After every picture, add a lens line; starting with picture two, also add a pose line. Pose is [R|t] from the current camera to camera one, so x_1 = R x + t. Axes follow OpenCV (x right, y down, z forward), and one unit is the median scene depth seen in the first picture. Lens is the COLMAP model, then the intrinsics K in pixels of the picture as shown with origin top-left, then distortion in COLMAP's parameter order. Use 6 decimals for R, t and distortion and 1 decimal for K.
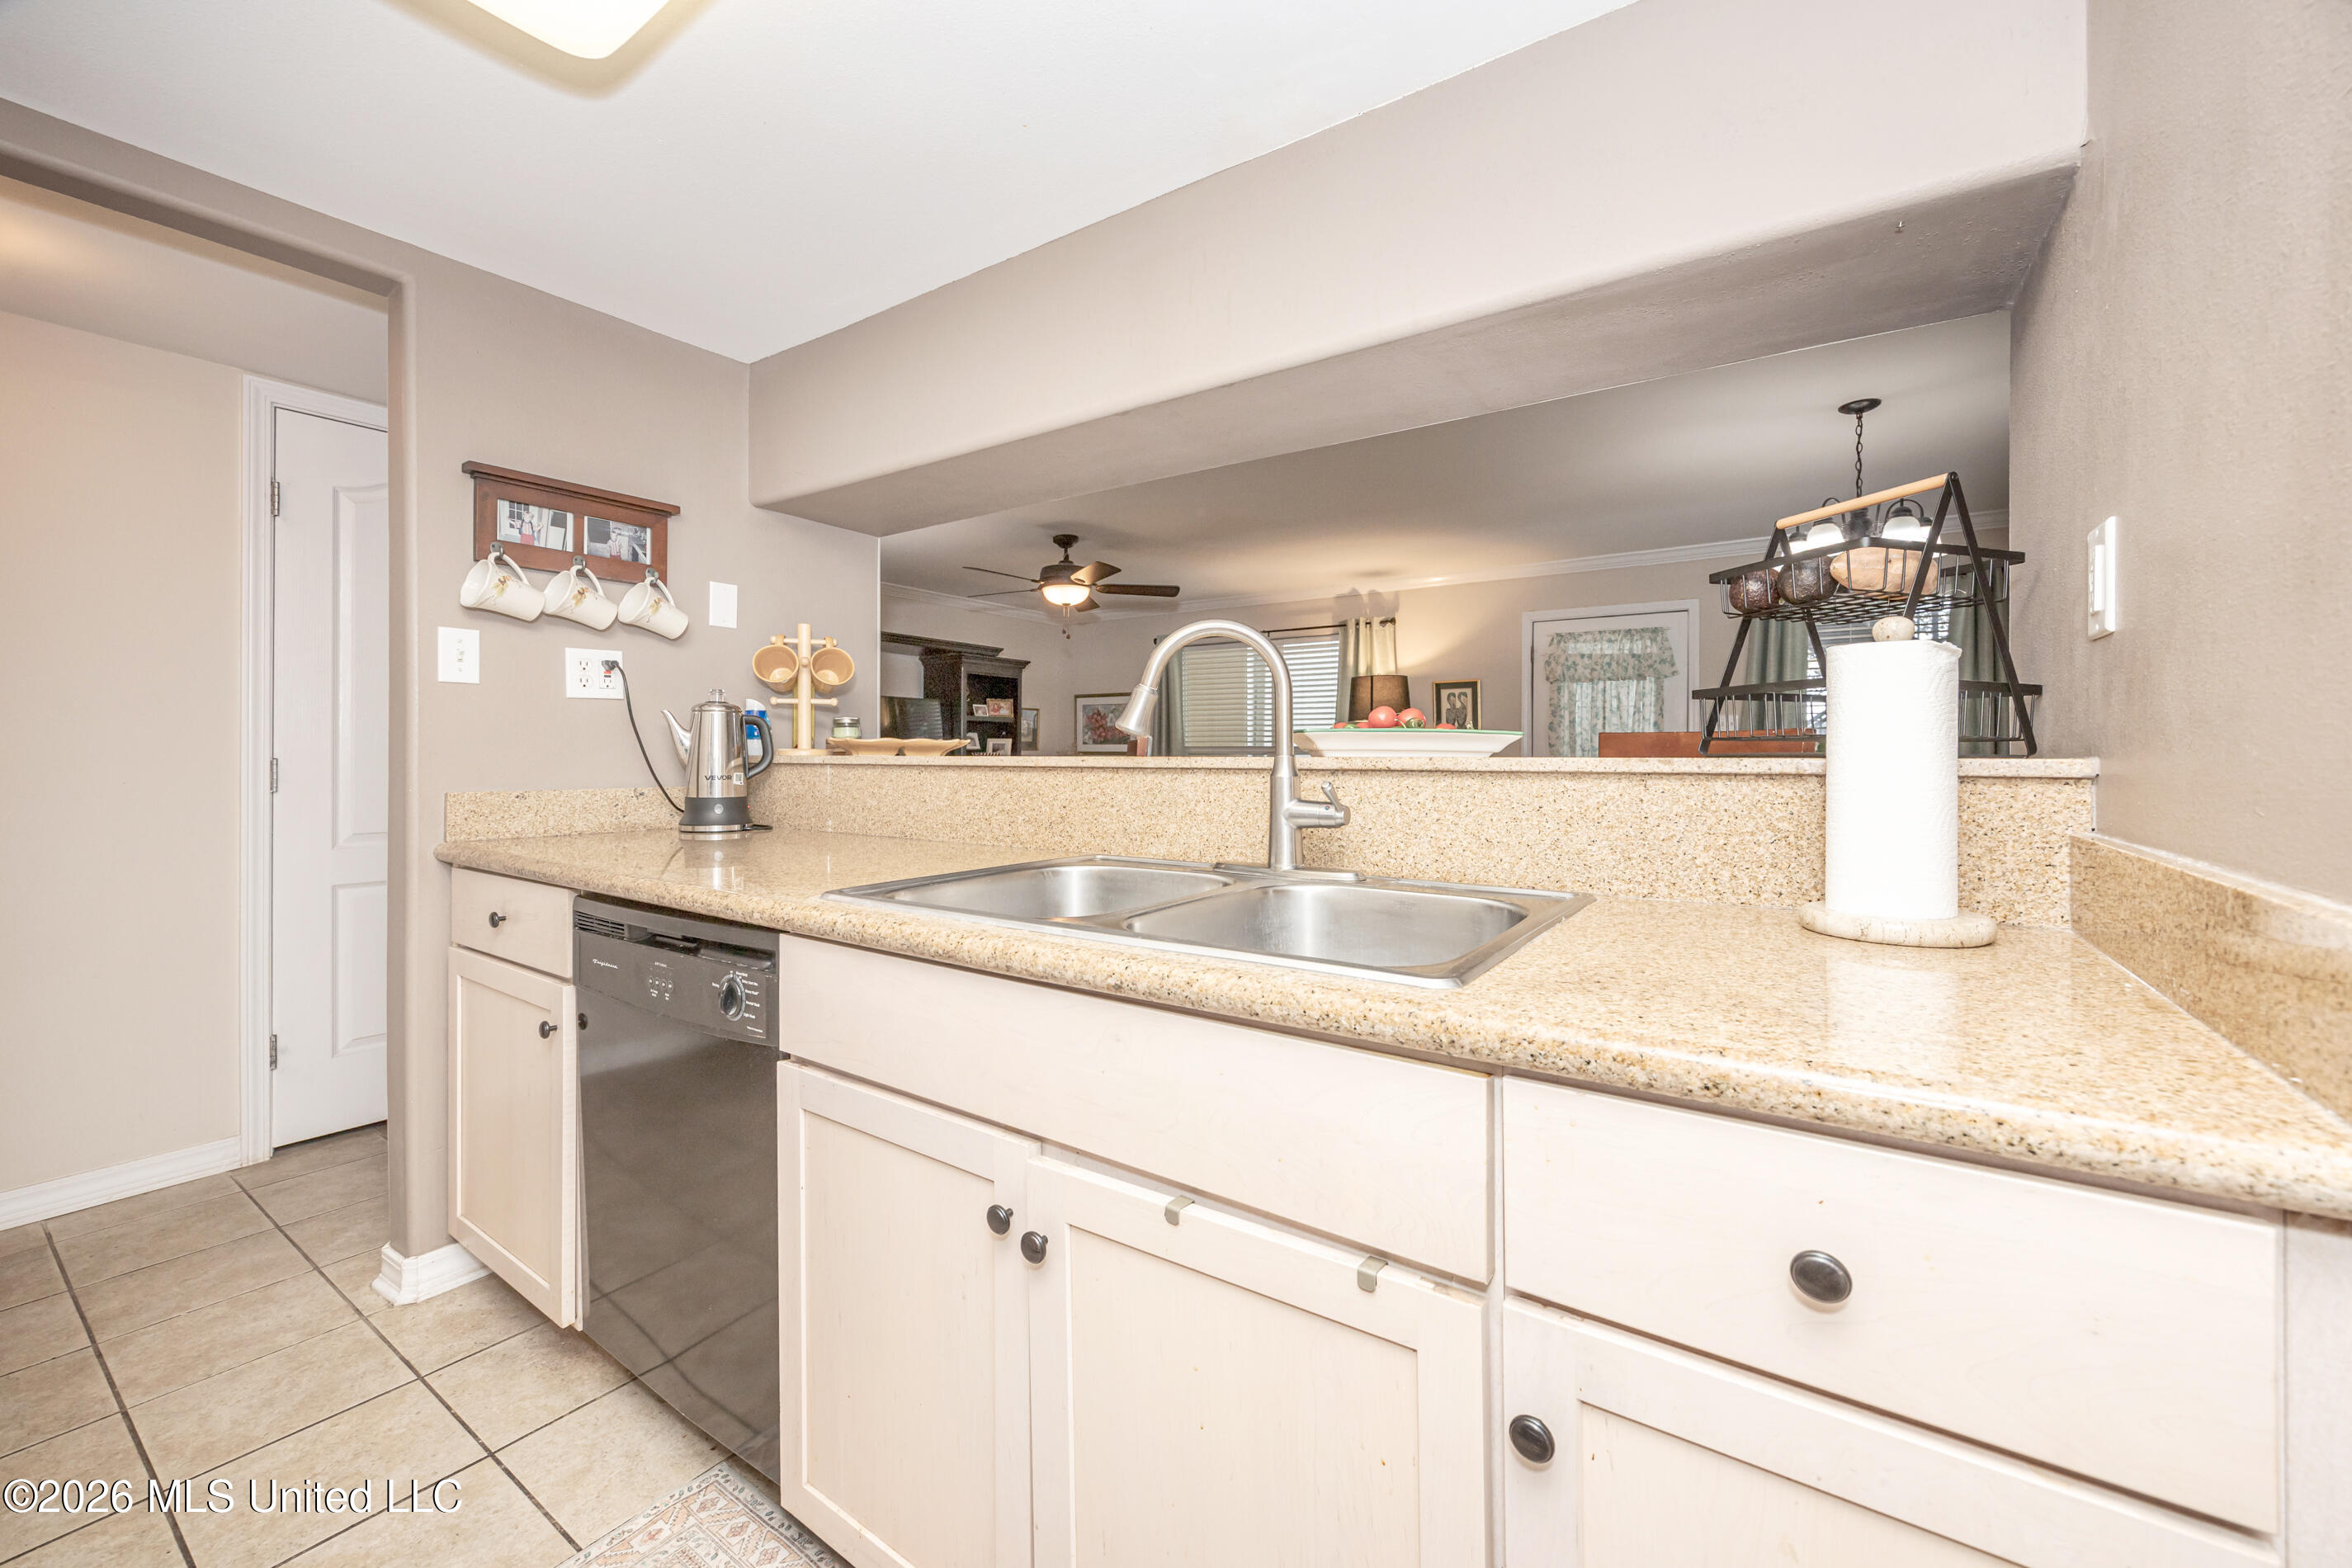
lens RADIAL K [[930.4, 0, 1176.7], [0, 930.4, 776.6], [0, 0, 1]] dist [0.003411, 0.000279]
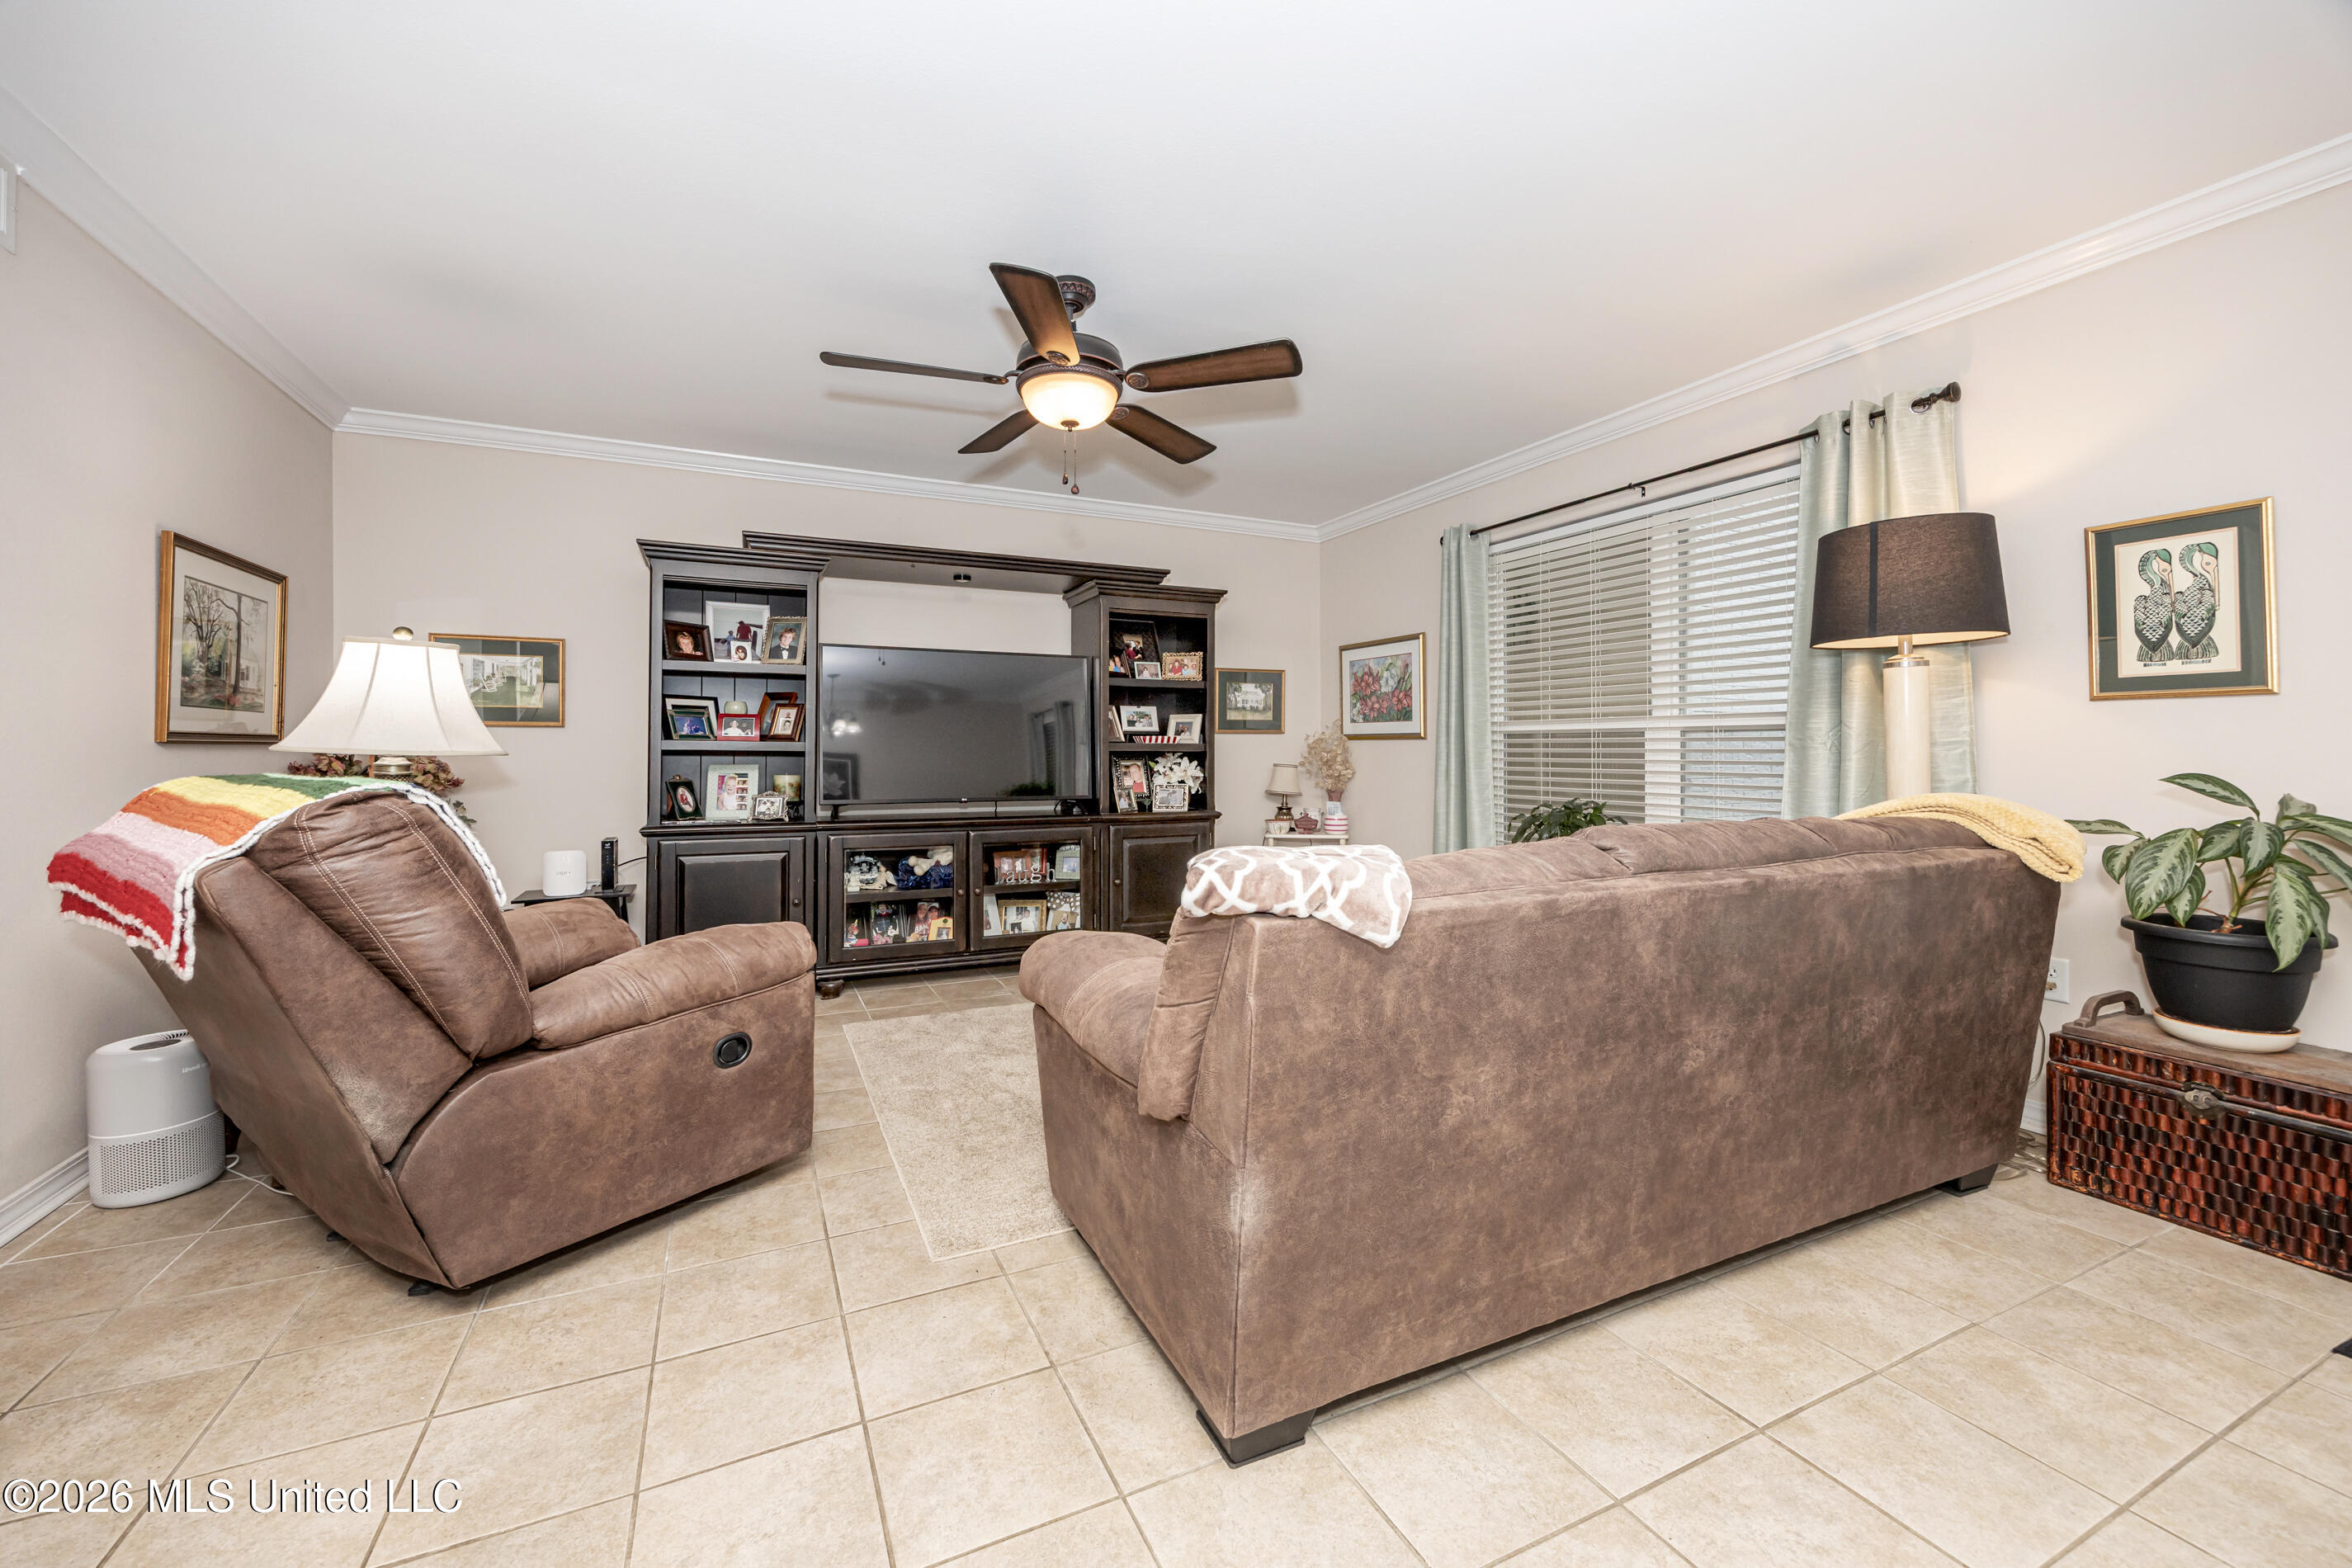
lens RADIAL K [[930.4, 0, 1176.7], [0, 930.4, 758.0], [0, 0, 1]] dist [0.003411, 0.000279]
pose [[0.873886, -0.000368, -0.486131, 0.124297], [-0.006308, 0.999907, -0.012096, -0.002195], [0.486090, 0.013637, 0.873802, 0.445242]]
